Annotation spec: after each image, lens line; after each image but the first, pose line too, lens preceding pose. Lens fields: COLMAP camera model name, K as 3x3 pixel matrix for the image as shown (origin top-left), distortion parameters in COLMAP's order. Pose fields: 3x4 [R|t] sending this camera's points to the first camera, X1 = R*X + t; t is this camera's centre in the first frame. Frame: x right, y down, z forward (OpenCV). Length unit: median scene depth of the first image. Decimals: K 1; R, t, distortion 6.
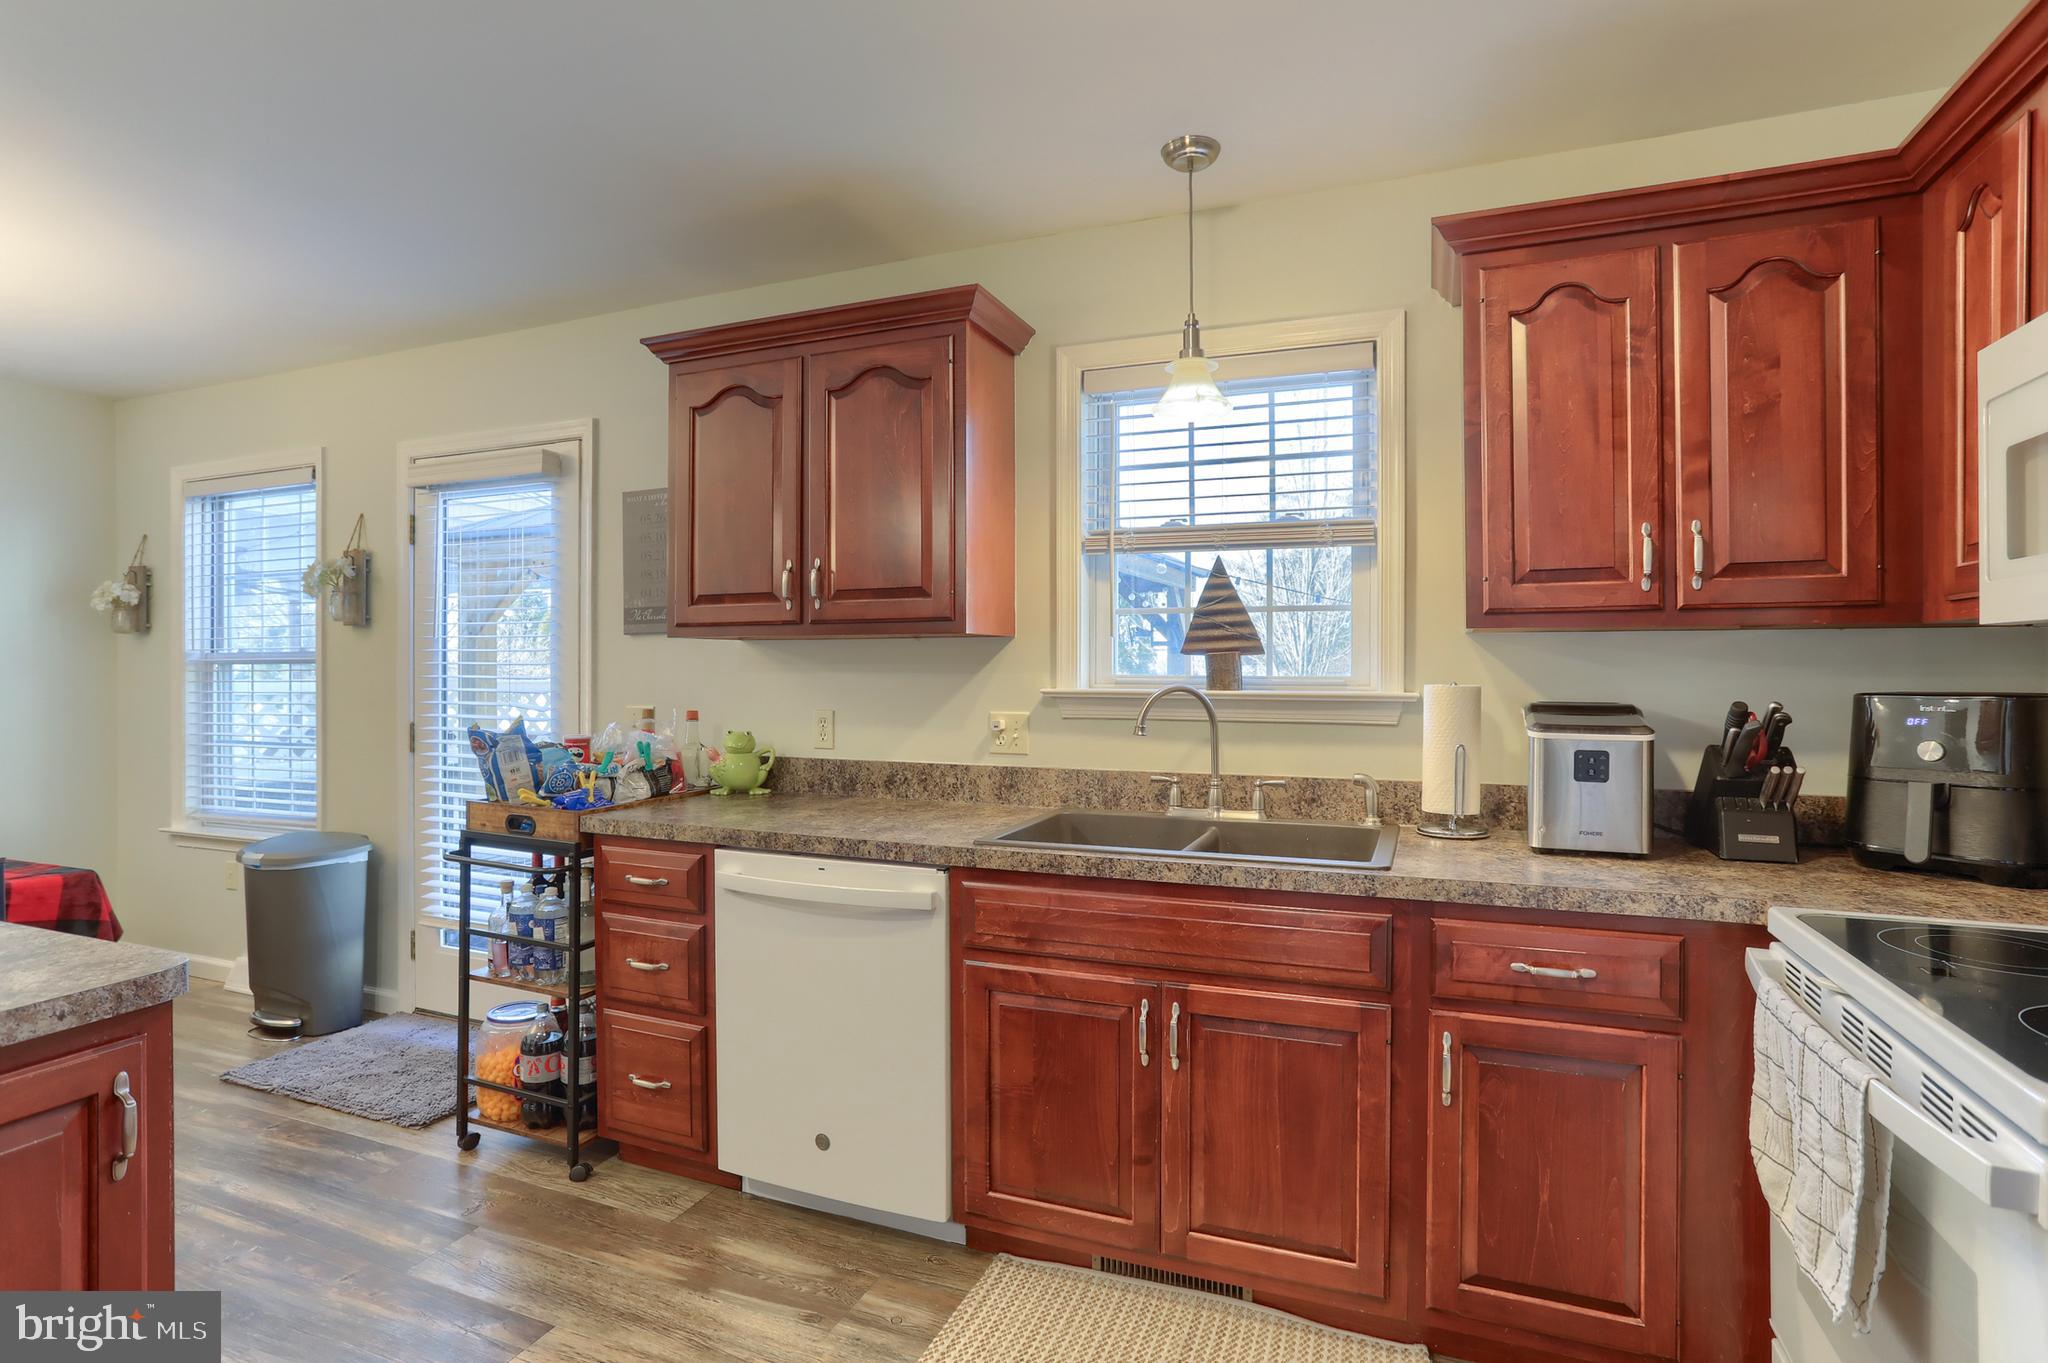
lens RADIAL K [[1025.8, 0, 1024.1], [0, 1025.8, 670.7], [0, 0, 1]] dist [-0.067325, 0.038046]
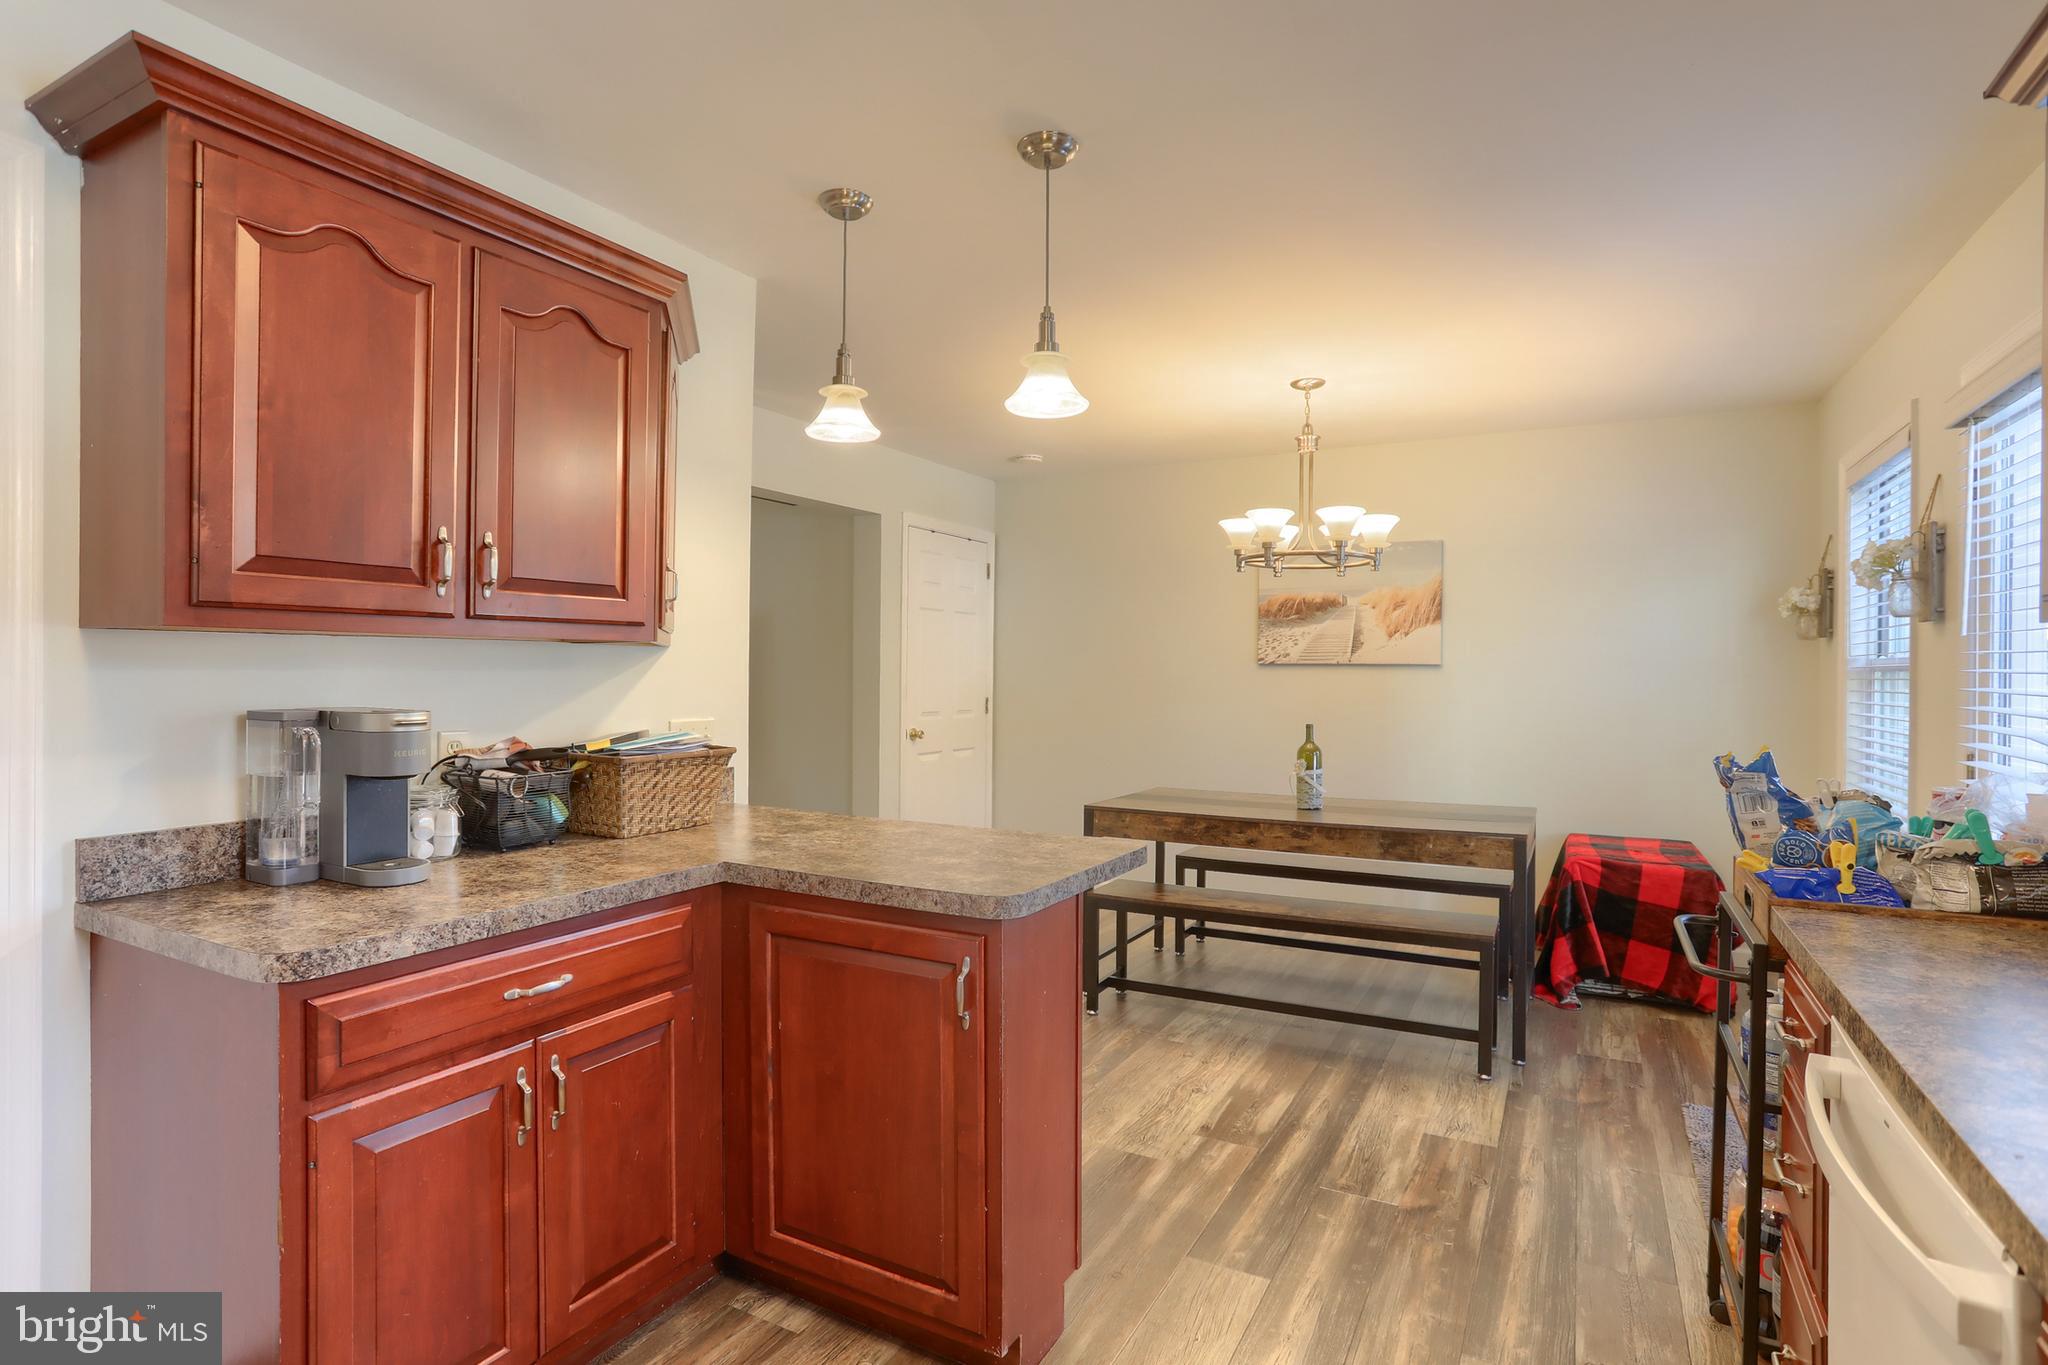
lens RADIAL K [[1025.8, 0, 1024.1], [0, 1025.8, 671.7], [0, 0, 1]] dist [-0.067325, 0.038046]
pose [[-0.119028, 0.001061, -0.992890, 0.258016], [-0.006527, 0.999977, 0.001851, -0.004861], [0.992869, 0.006701, -0.119018, 0.596153]]
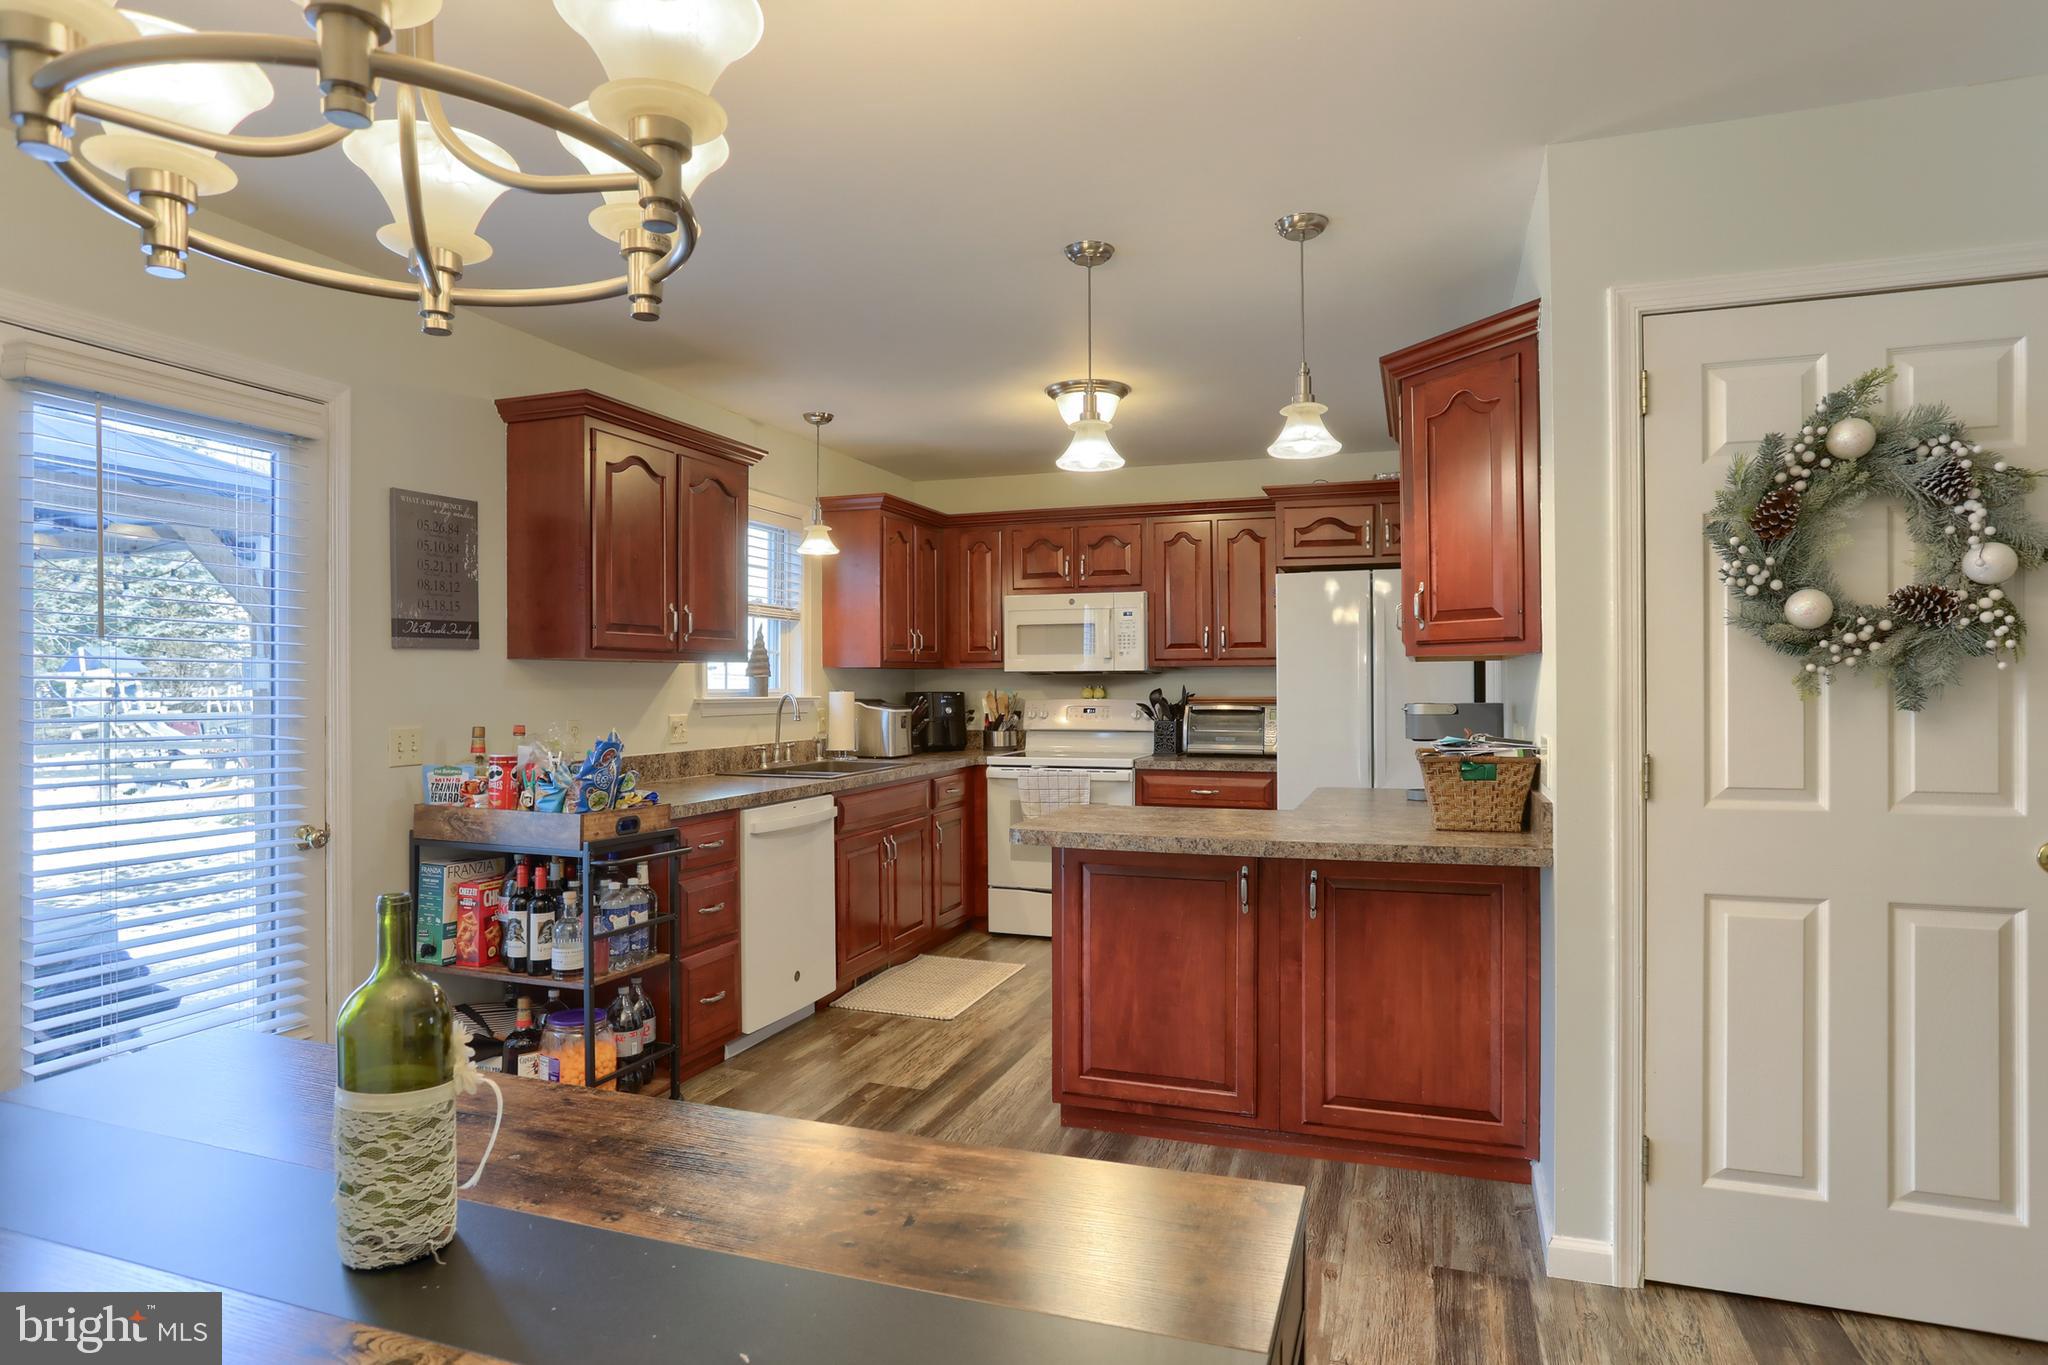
lens RADIAL K [[1142.4, 0, 1024.0], [0, 1142.4, 682.5], [0, 0, 1]] dist [-0.079945, 0.053568]
pose [[-0.046301, 0.001149, 0.998927, -1.775157], [0.006806, 0.999976, -0.000835, -0.000695], [-0.998904, 0.006760, -0.046307, 0.626820]]
